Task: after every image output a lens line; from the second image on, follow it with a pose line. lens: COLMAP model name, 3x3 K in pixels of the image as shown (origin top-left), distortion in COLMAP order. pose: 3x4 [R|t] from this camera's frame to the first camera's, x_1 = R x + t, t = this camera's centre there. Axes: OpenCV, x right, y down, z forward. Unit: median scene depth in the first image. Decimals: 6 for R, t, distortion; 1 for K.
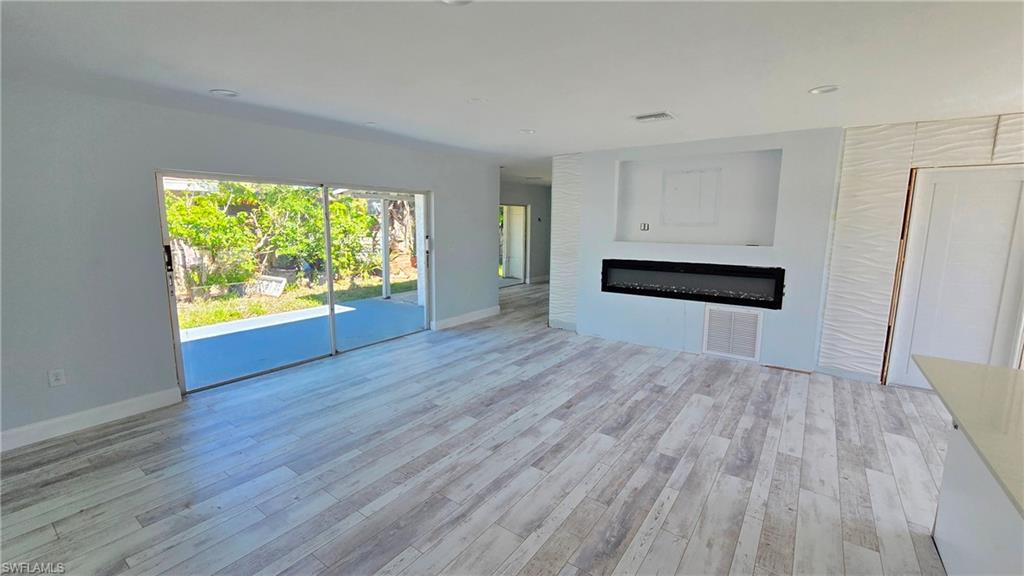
lens RADIAL K [[424.5, 0, 507.2], [0, 424.5, 282.2], [0, 0, 1]] dist [-0.002868, -0.000058]
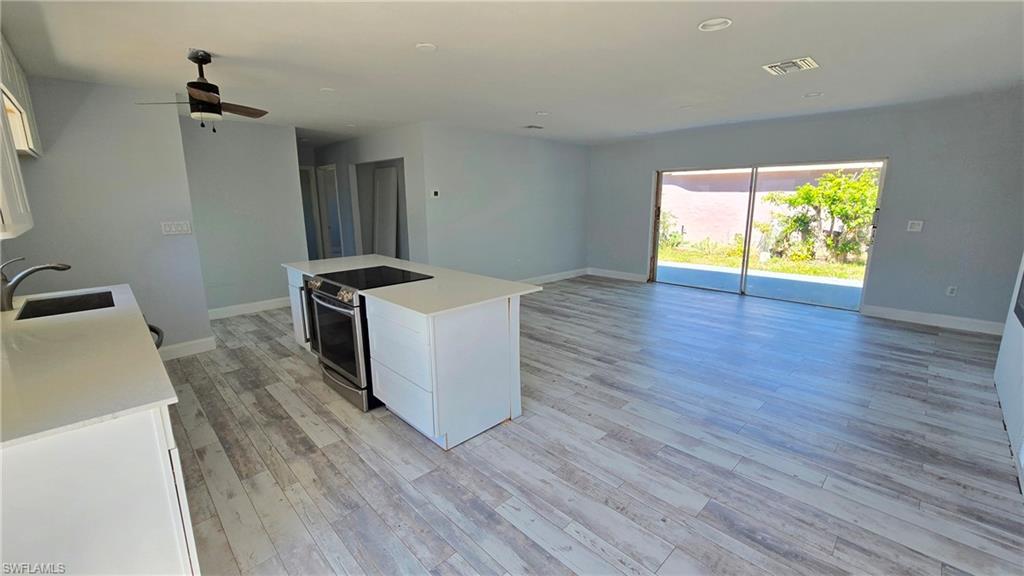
lens RADIAL K [[422.1, 0, 515.6], [0, 422.1, 283.3], [0, 0, 1]] dist [-0.003552, 0.000239]
pose [[-0.160429, 0.190998, -0.968392, 1.233432], [-0.134233, 0.967763, 0.213111, -0.064839], [0.977877, 0.164179, -0.129619, 0.589776]]
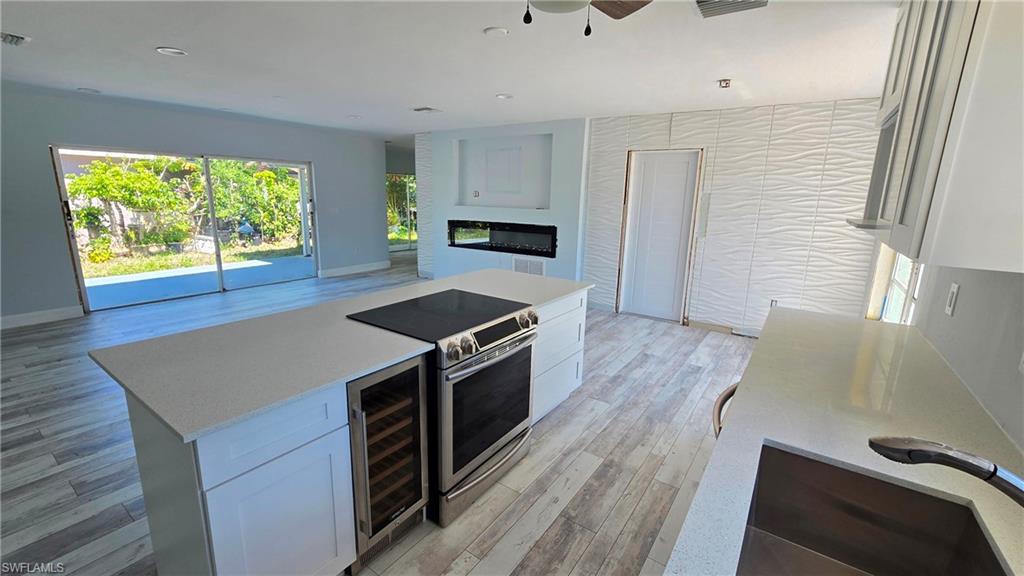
lens RADIAL K [[424.8, 0, 510.4], [0, 424.8, 285.4], [0, 0, 1]] dist [-0.002247, -0.000108]
pose [[0.999717, 0.008794, 0.022121, 0.536982], [-0.010379, 0.997310, 0.072567, 0.062712], [-0.021423, -0.072776, 0.997118, -0.362883]]
